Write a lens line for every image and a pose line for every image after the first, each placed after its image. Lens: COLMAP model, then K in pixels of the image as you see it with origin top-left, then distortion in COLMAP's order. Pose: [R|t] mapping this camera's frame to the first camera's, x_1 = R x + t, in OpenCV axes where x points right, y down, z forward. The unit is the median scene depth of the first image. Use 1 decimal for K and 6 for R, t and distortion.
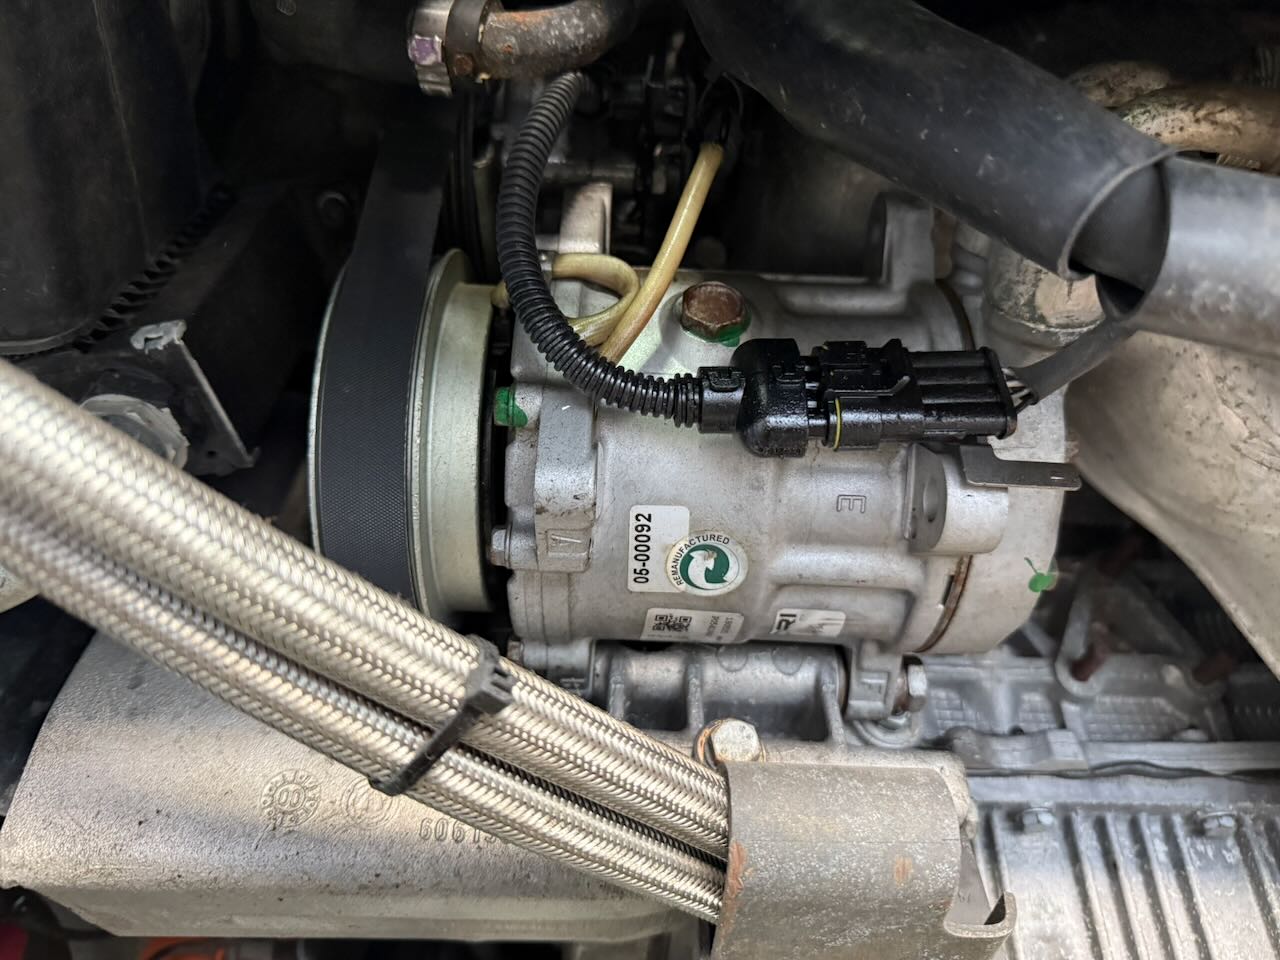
lens RADIAL K [[895.0, 0, 639.4], [0, 895.0, 433.5], [0, 0, 1]] dist [0.003909, -0.072183]
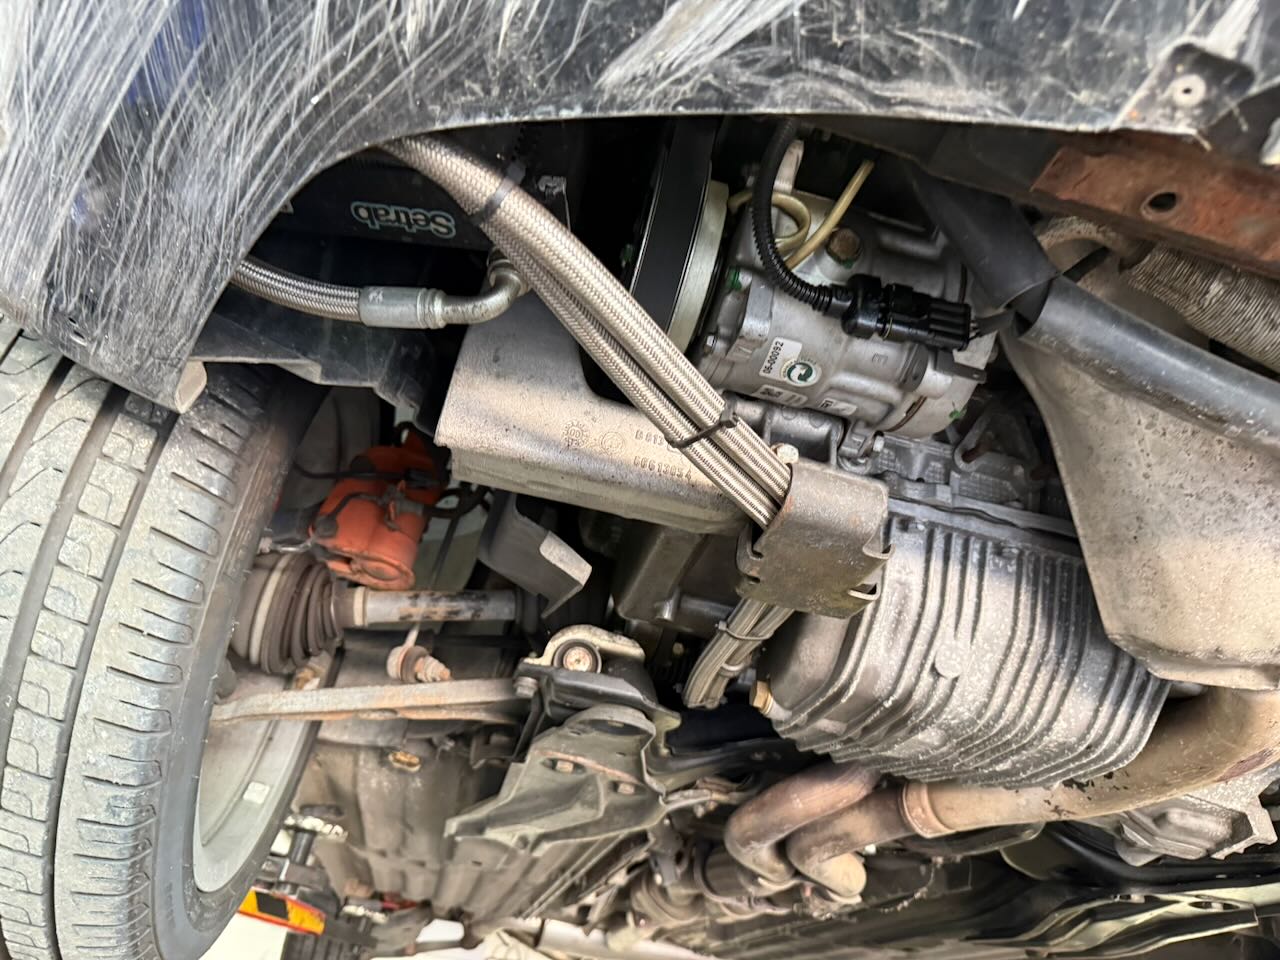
lens RADIAL K [[907.2, 0, 640.0], [0, 907.2, 480.0], [0, 0, 1]] dist [0.005607, -0.000993]
pose [[0.975450, 0.203252, 0.084773, -0.336783], [-0.220217, 0.902796, 0.369409, -0.257952], [-0.001449, -0.379008, 0.925392, -0.822925]]
